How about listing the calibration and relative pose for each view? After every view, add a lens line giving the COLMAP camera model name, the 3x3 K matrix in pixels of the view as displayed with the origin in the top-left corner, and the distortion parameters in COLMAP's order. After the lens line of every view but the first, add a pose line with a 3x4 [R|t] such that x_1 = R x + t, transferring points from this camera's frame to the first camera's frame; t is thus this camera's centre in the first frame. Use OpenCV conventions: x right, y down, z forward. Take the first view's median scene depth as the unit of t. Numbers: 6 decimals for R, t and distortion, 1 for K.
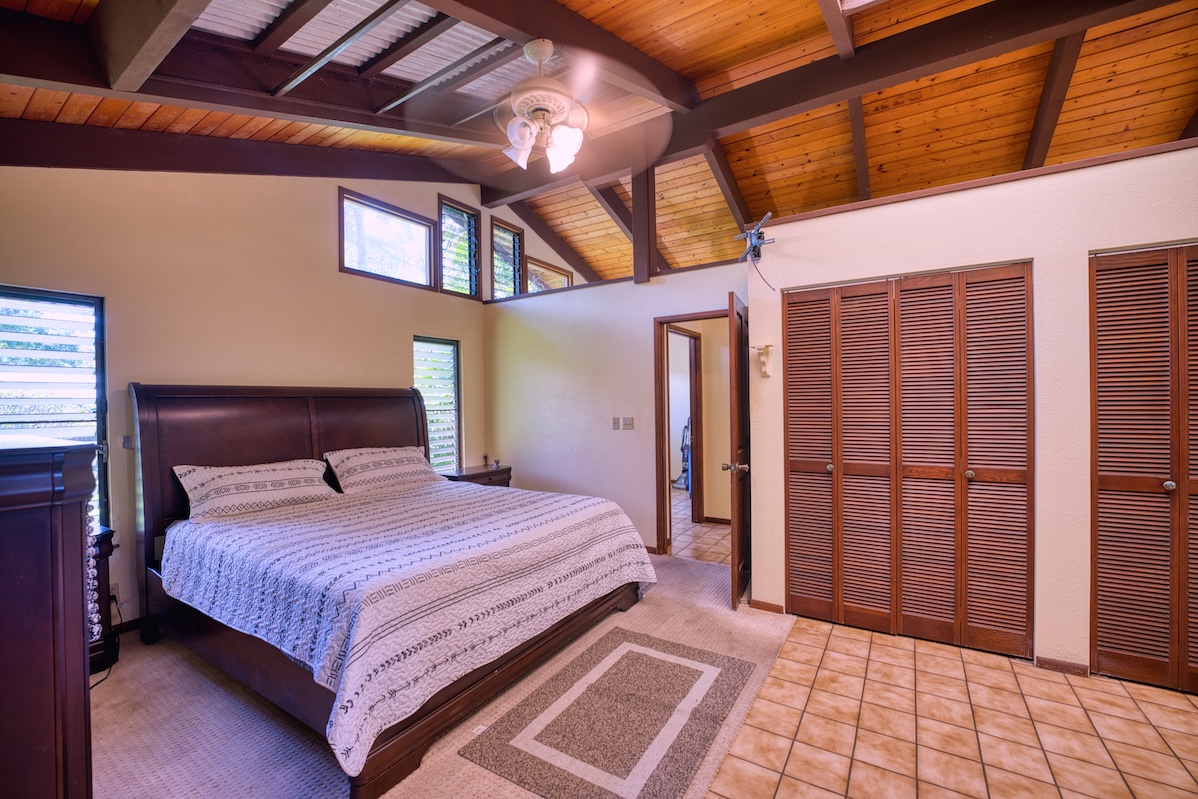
lens RADIAL K [[485.1, 0, 600.6], [0, 485.1, 396.1], [0, 0, 1]] dist [-0.002831, -0.000143]
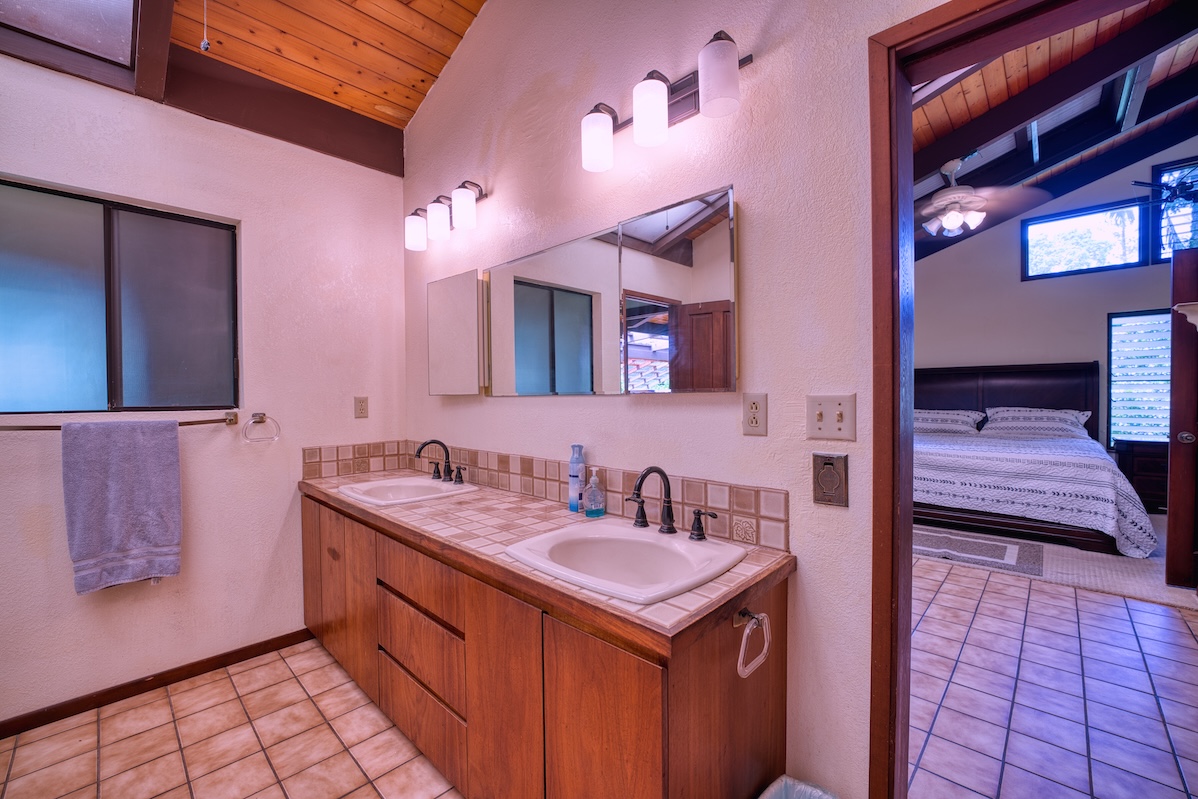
lens RADIAL K [[485.1, 0, 596.8], [0, 485.1, 397.4], [0, 0, 1]] dist [-0.002831, -0.000143]
pose [[-0.200549, 0.023865, -0.979393, 1.354419], [0.010835, 0.999696, 0.022141, 0.040472], [0.979624, -0.006171, -0.200747, 0.100092]]
